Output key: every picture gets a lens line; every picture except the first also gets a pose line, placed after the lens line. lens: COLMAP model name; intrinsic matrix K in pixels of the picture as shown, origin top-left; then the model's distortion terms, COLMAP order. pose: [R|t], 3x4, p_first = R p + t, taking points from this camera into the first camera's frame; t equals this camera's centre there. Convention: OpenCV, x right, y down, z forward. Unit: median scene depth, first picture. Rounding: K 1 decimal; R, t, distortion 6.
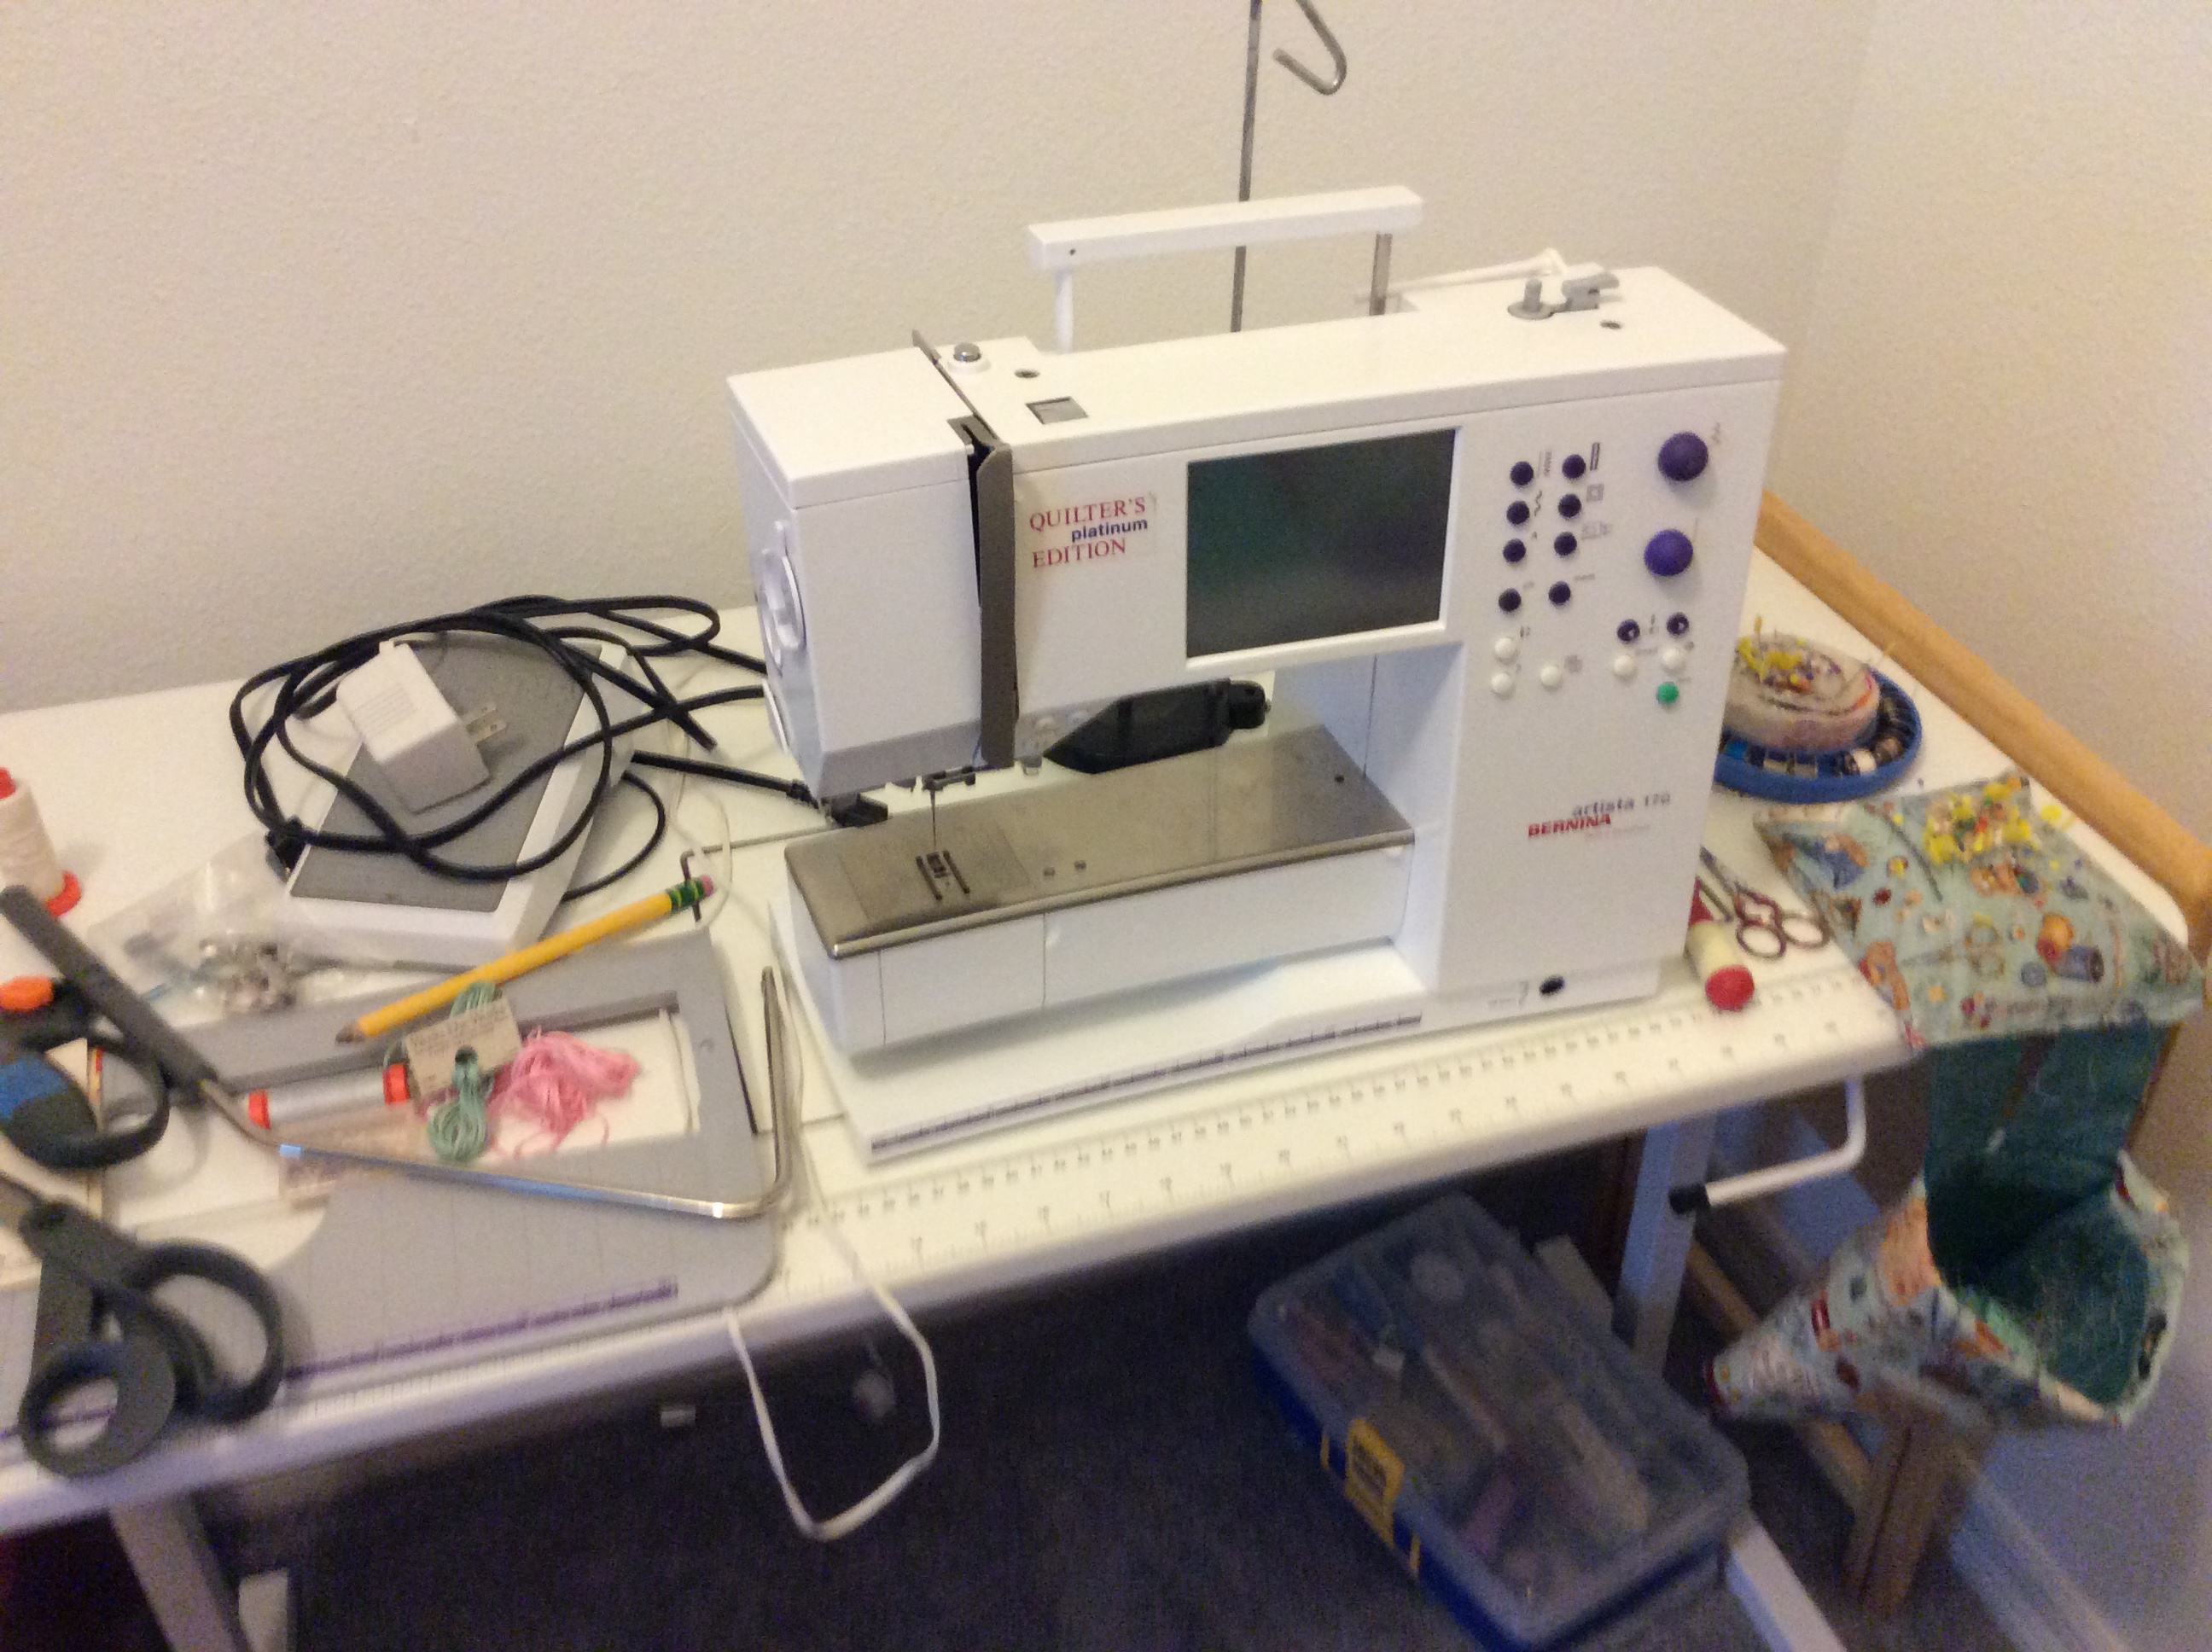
lens RADIAL K [[2023.2, 0, 1106.8], [0, 2023.2, 794.9], [0, 0, 1]] dist [0.079869, -0.126418]
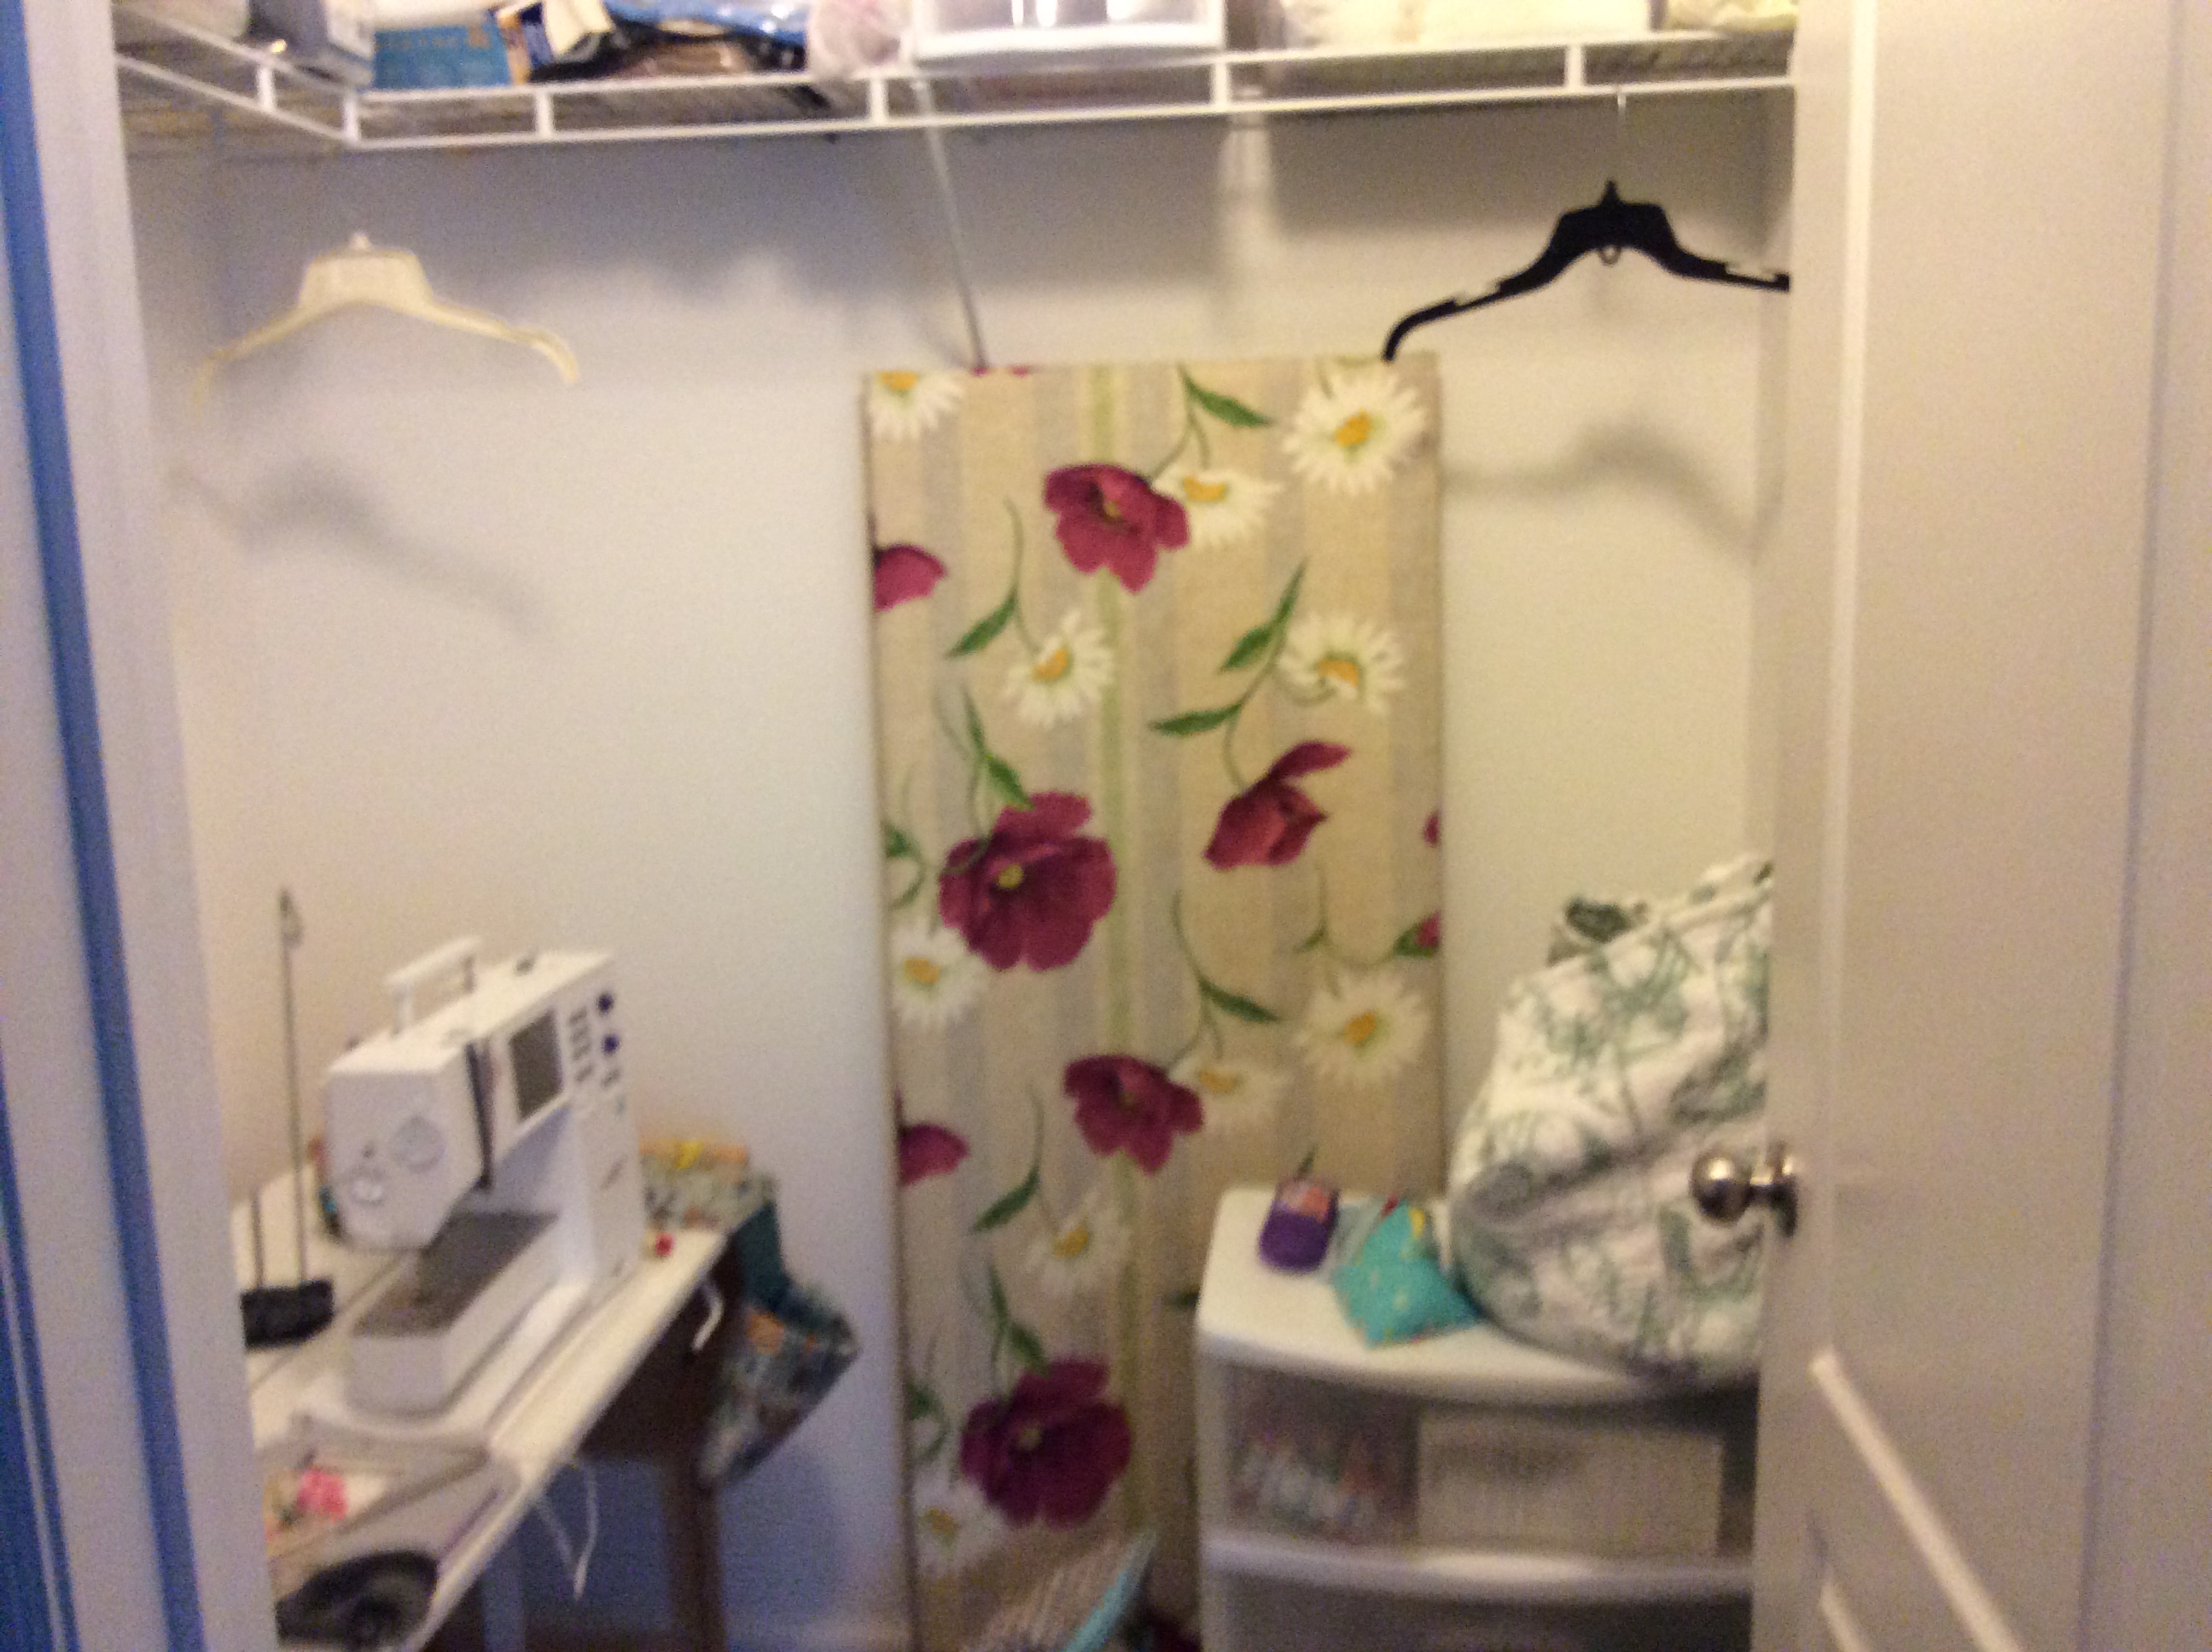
lens RADIAL K [[2014.1, 0, 1106.0], [0, 2014.1, 826.0], [0, 0, 1]] dist [0.074942, -0.134963]
pose [[0.412680, -0.170132, 0.894847, -1.534010], [0.545426, 0.832965, -0.093169, 0.204167], [-0.729525, 0.526521, 0.436542, -0.593166]]
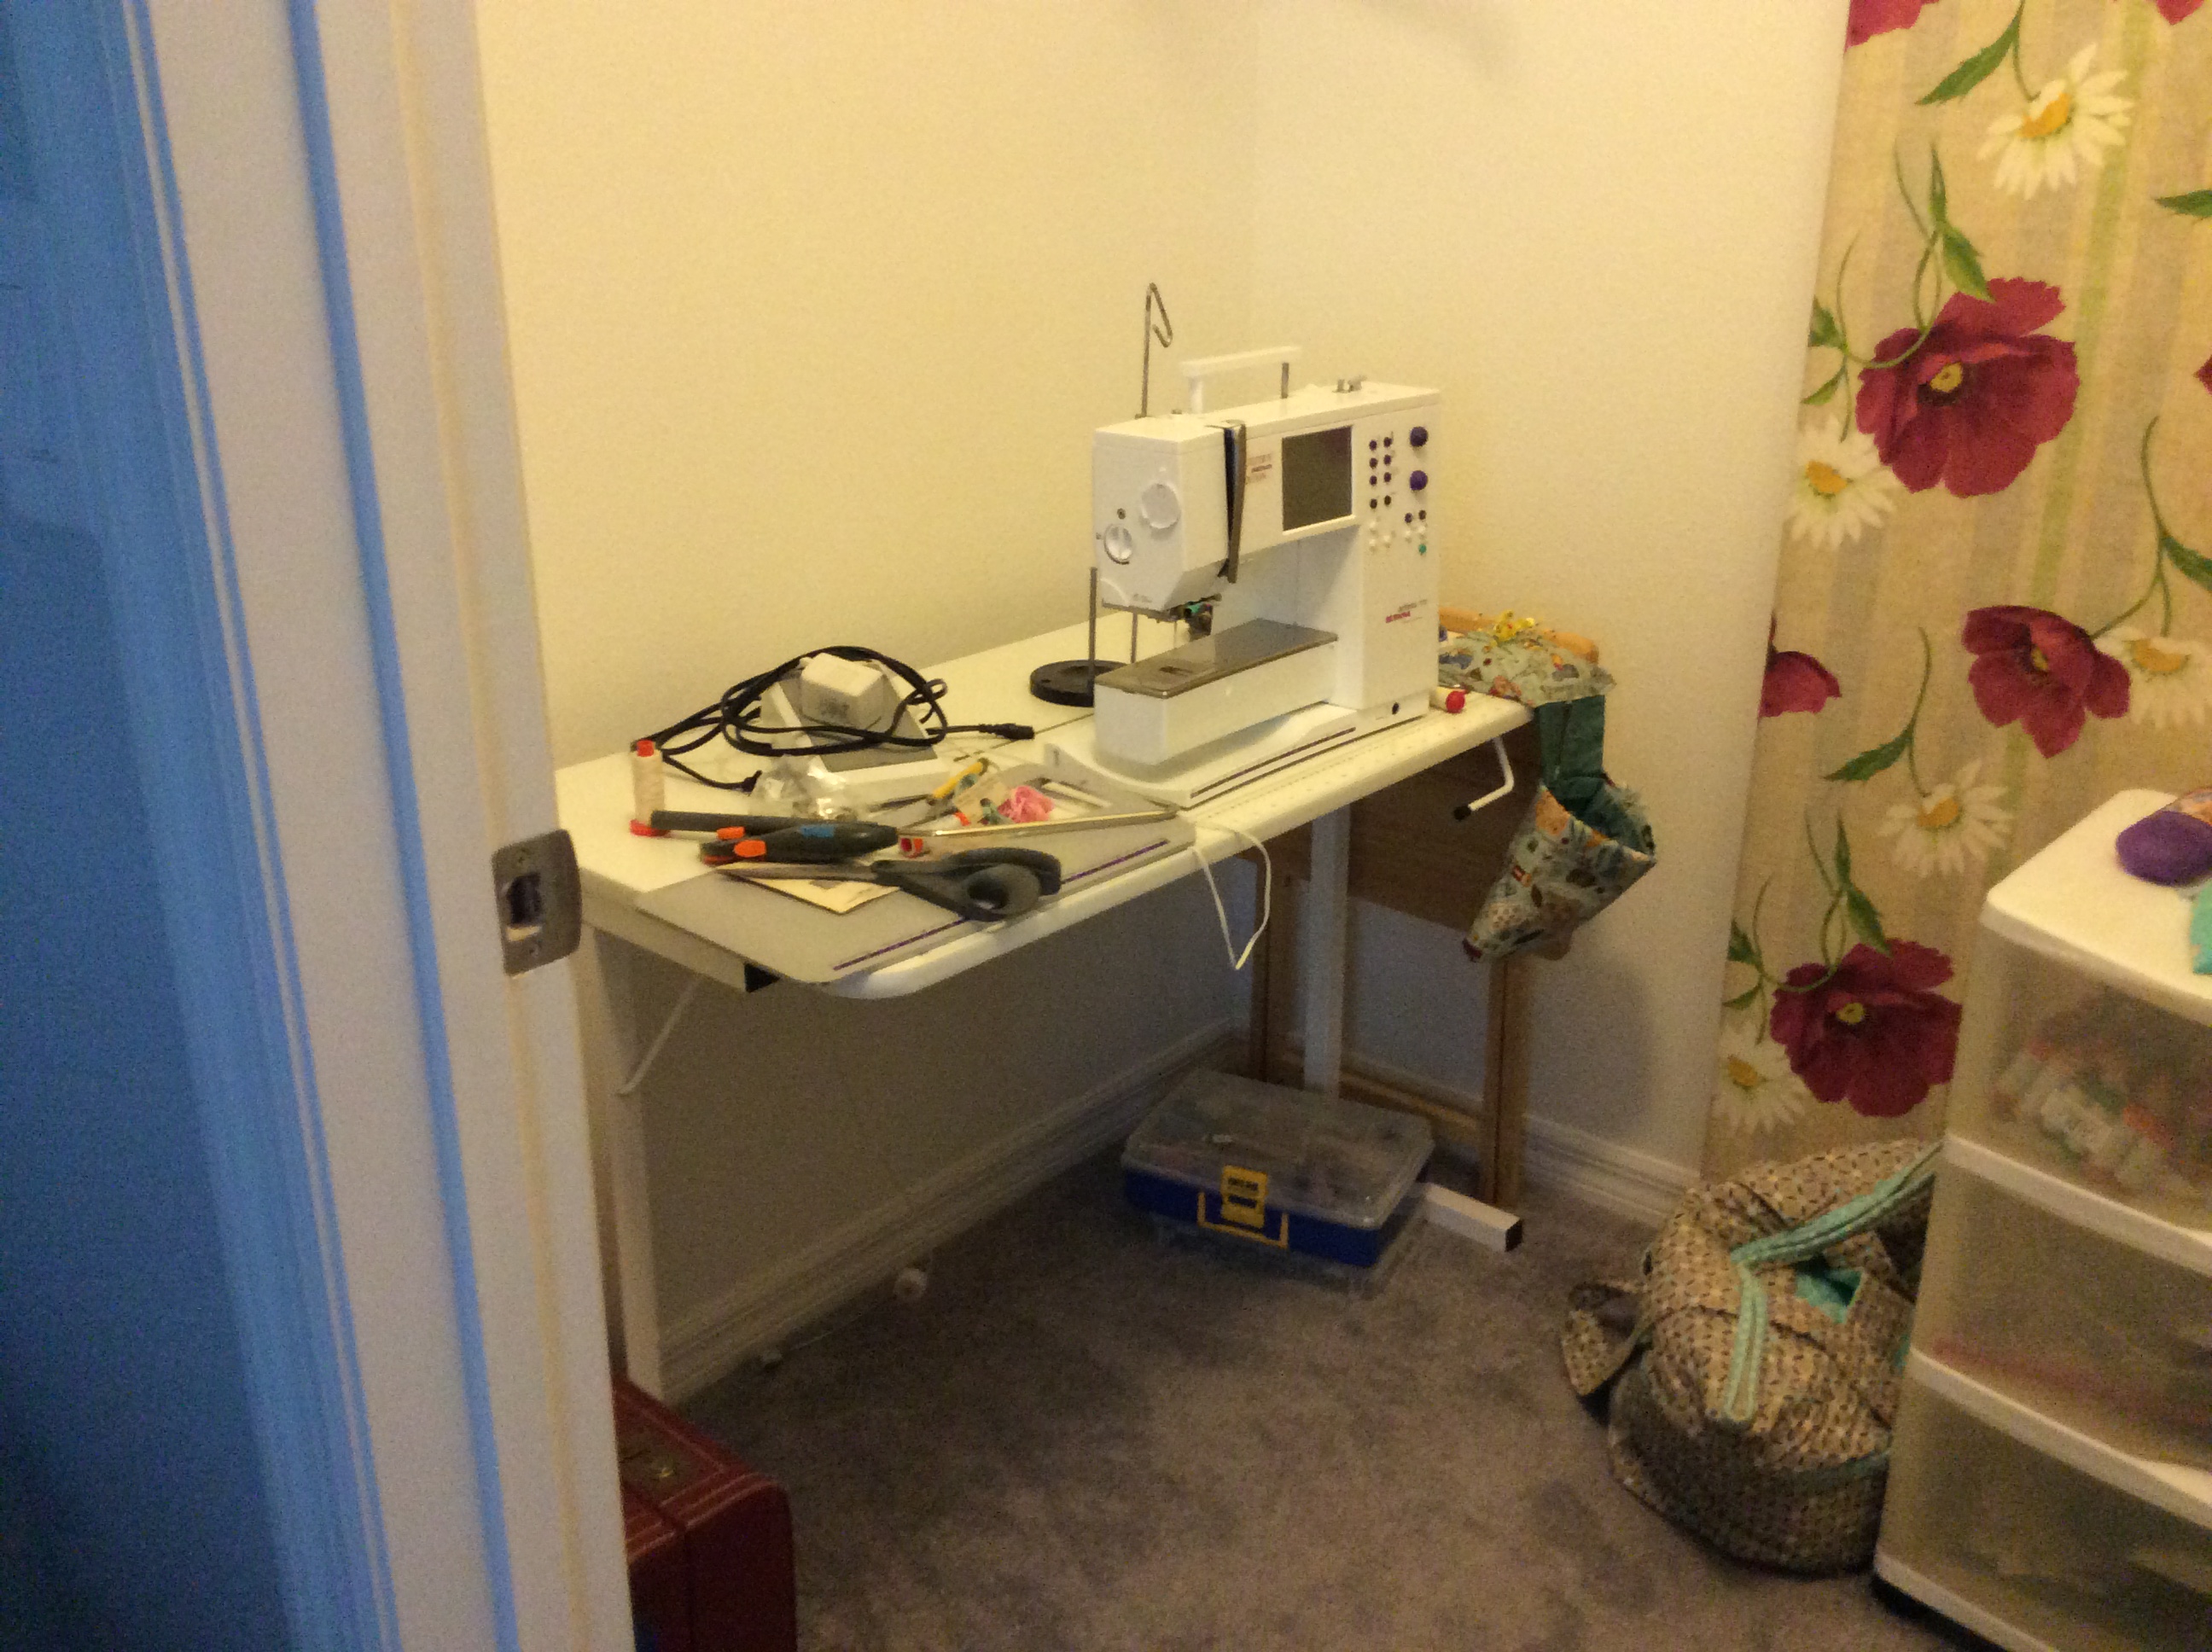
lens RADIAL K [[2023.2, 0, 1106.8], [0, 2023.2, 794.9], [0, 0, 1]] dist [0.079869, -0.126418]
pose [[0.858494, -0.174562, 0.482200, -1.198506], [0.295628, 0.936782, -0.187201, 0.541907], [-0.419038, 0.303262, 0.855827, -0.734300]]
